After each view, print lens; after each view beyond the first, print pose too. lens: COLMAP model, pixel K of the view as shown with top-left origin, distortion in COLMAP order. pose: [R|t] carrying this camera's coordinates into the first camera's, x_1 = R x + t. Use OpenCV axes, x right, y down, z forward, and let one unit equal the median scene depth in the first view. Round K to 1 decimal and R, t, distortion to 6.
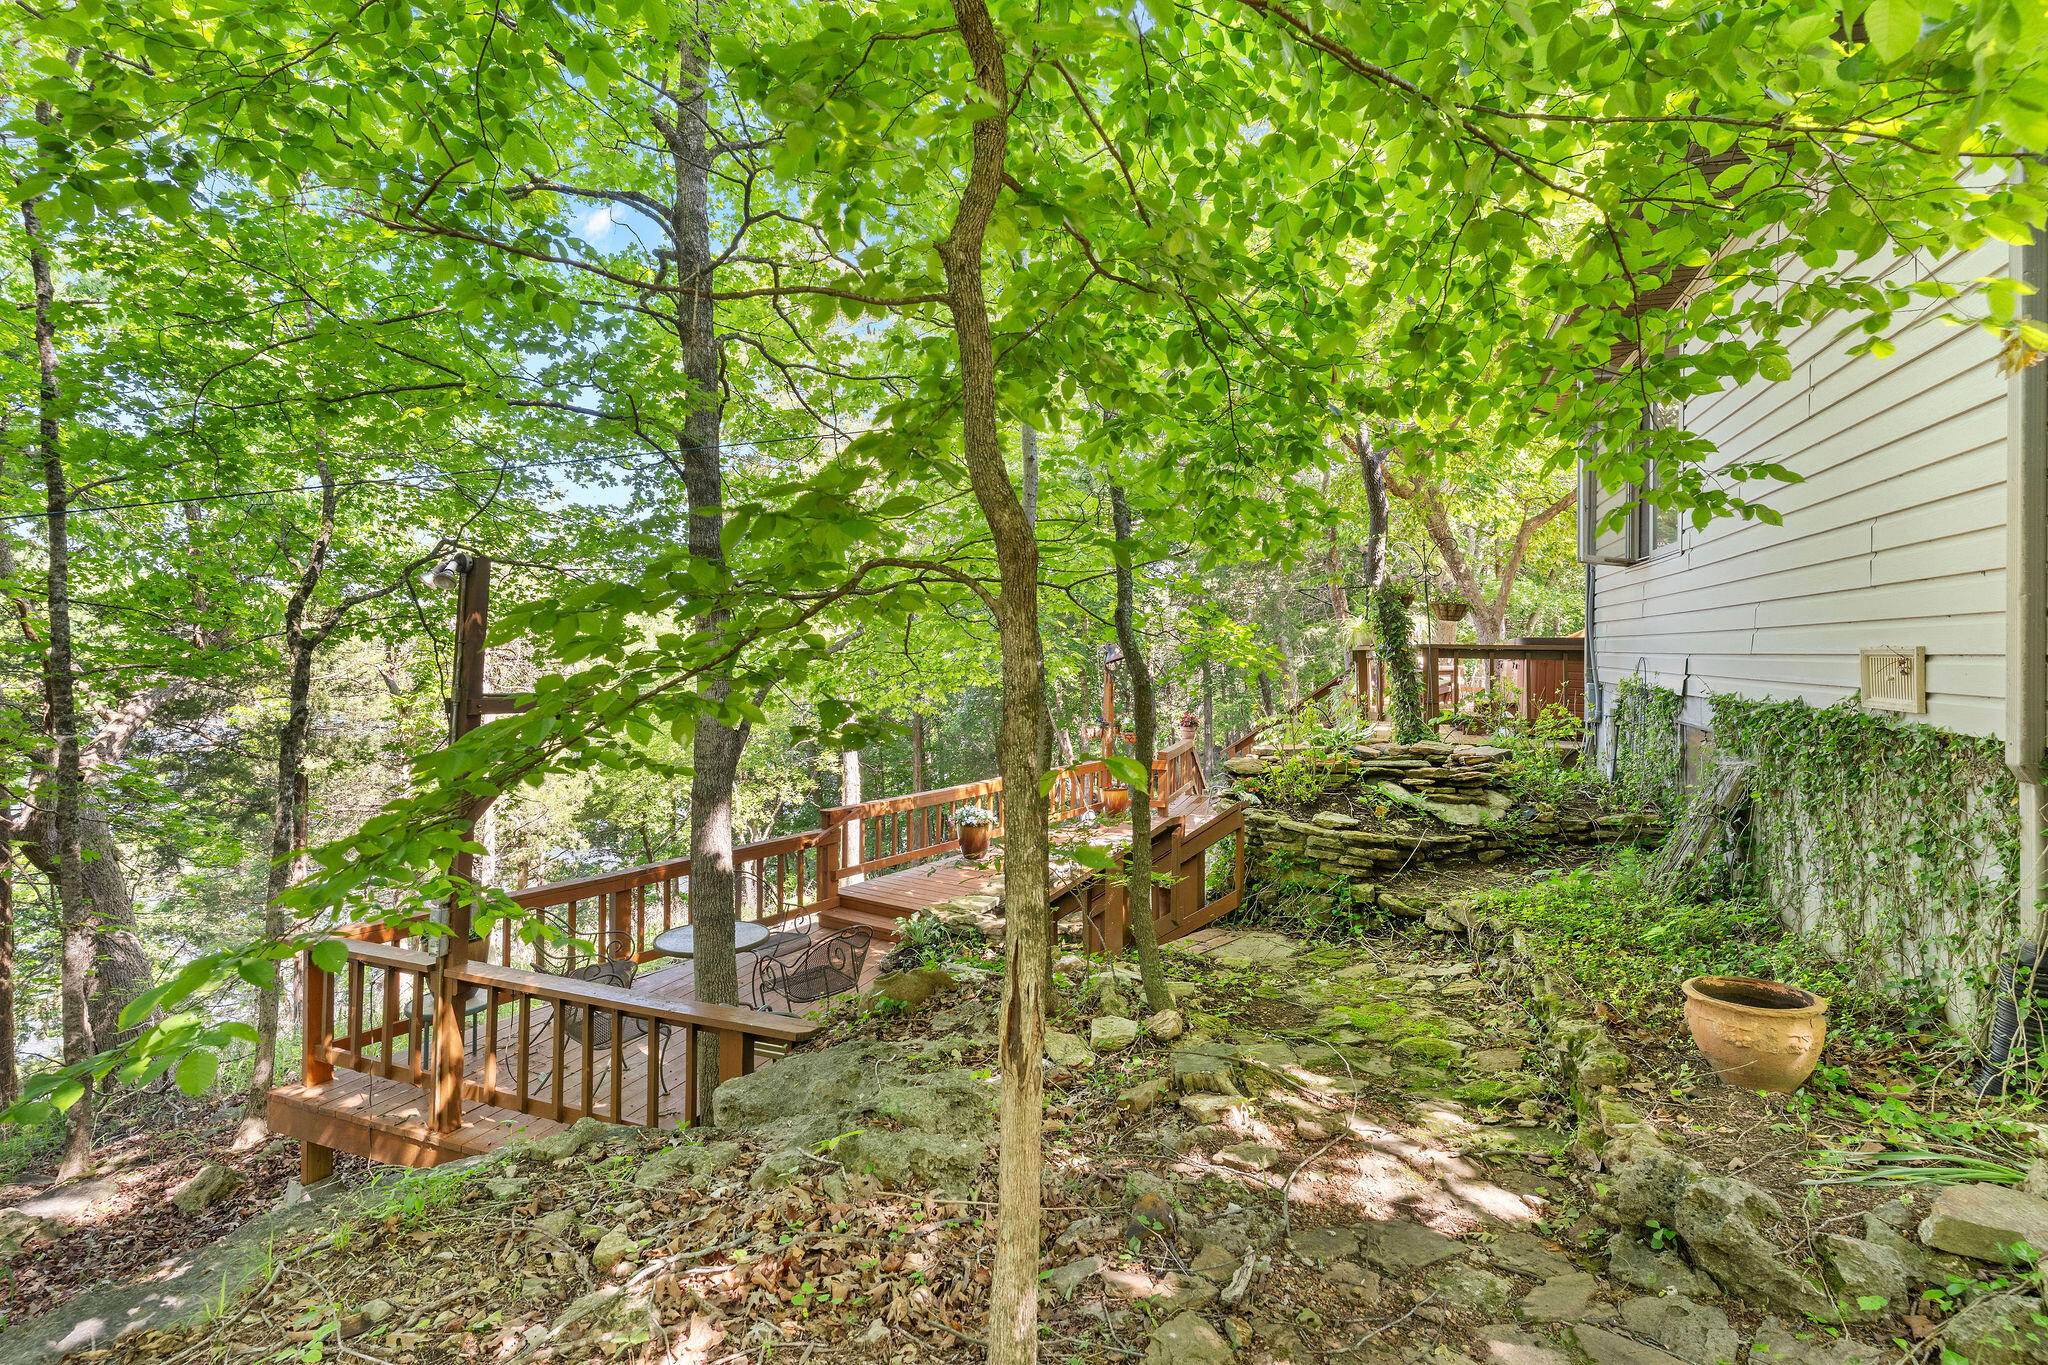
lens RADIAL K [[996.4, 0, 1024.0], [0, 996.4, 682.5], [0, 0, 1]] dist [0.001643, 0.000237]
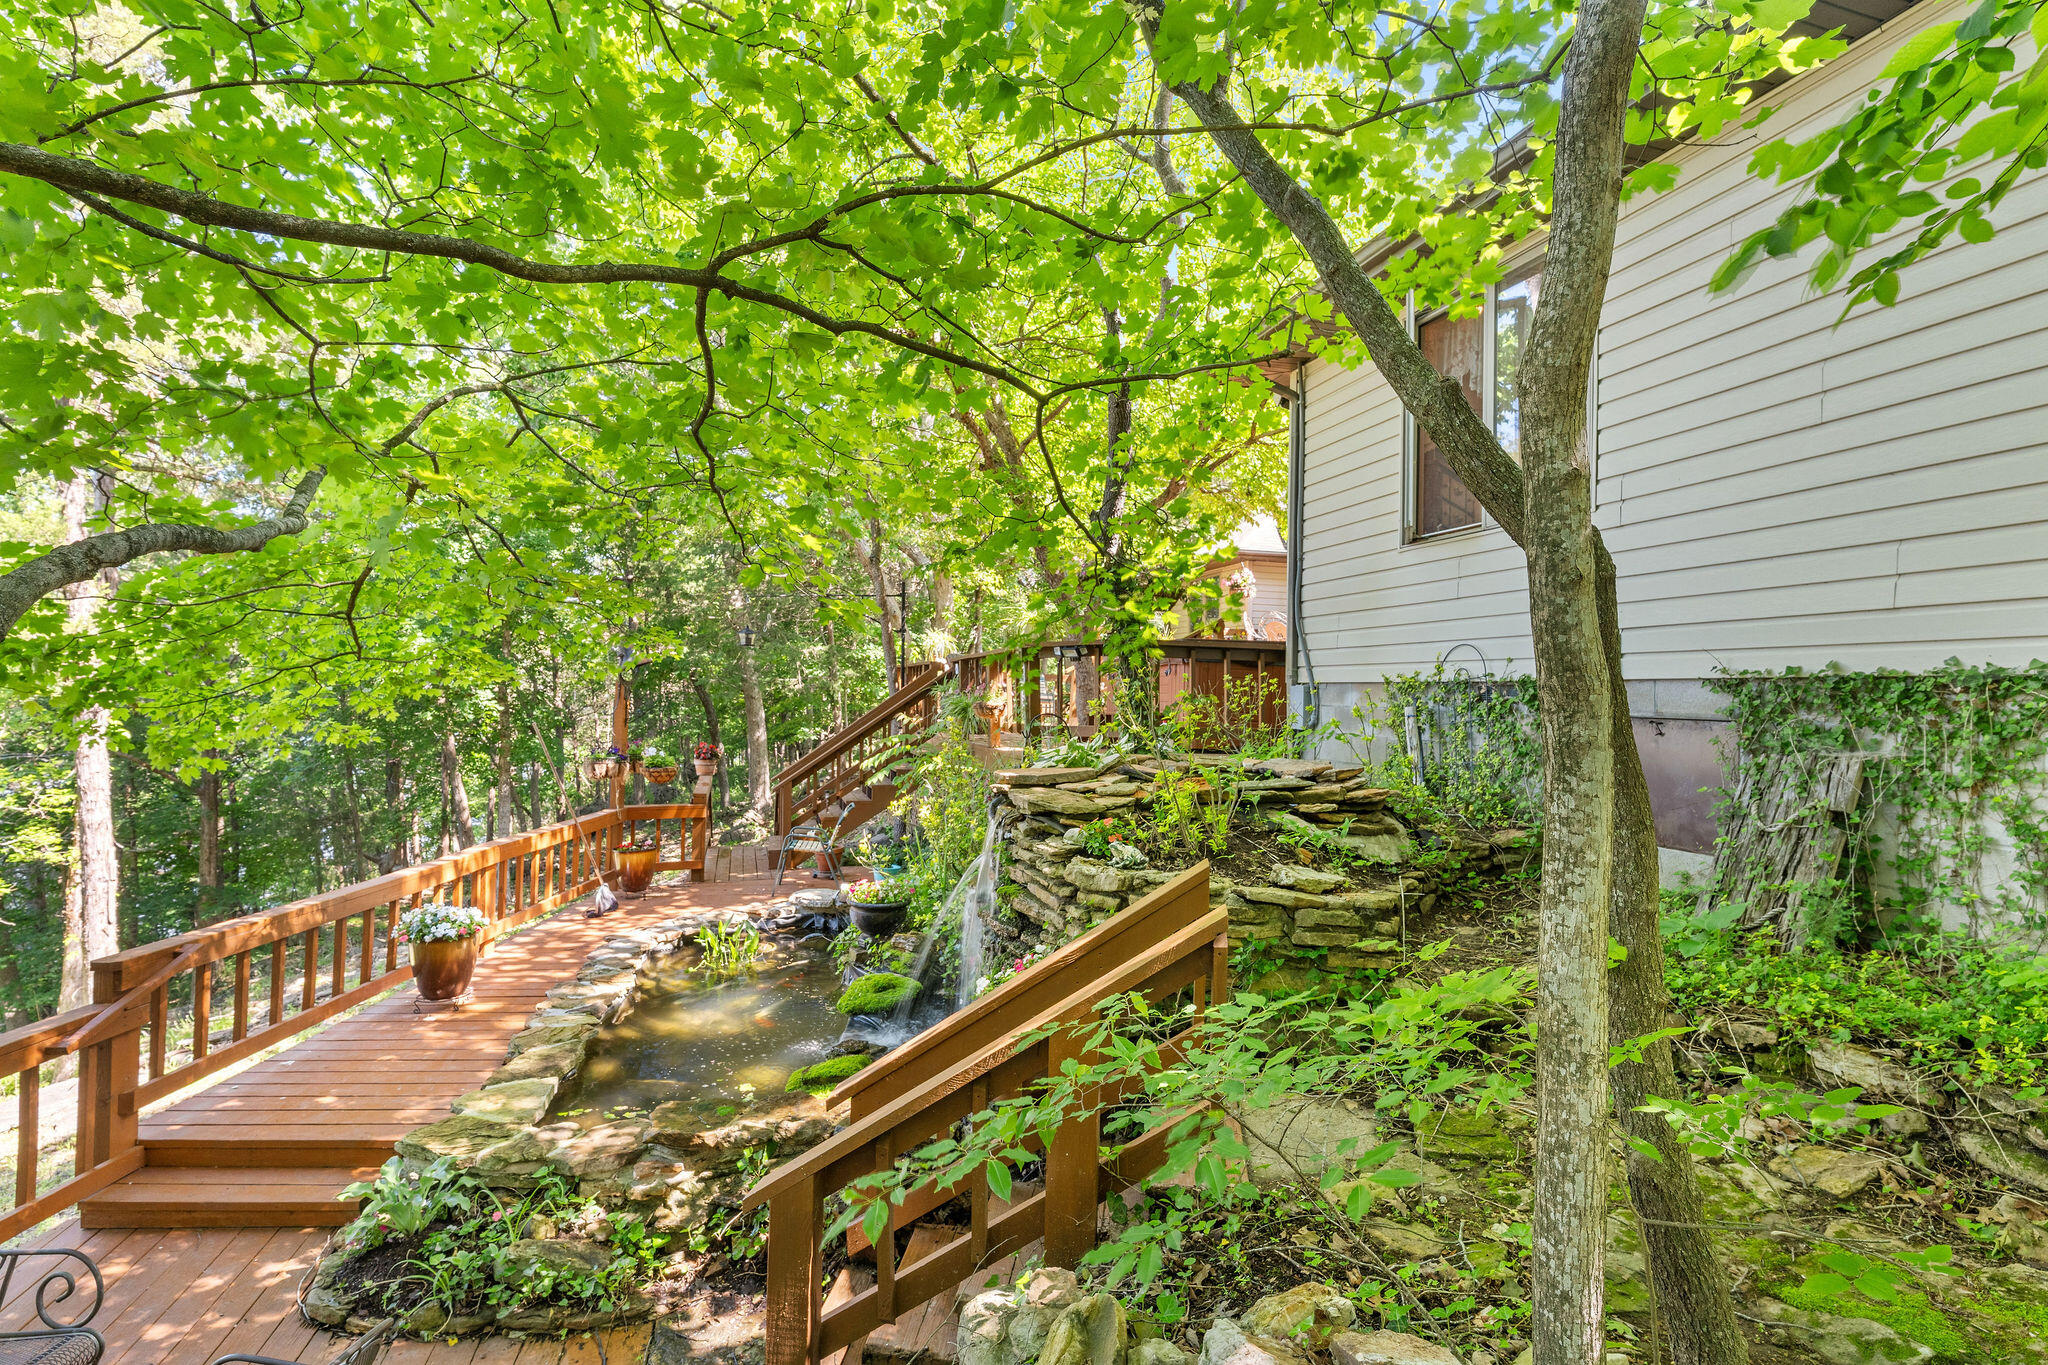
lens RADIAL K [[952.8, 0, 1024.0], [0, 952.8, 682.5], [0, 0, 1]] dist [0.002391, 0.000336]
pose [[0.810885, 0.013369, 0.585053, -0.131840], [0.011244, 0.999199, -0.038416, 0.027648], [-0.585098, 0.037729, 0.810085, 0.454479]]
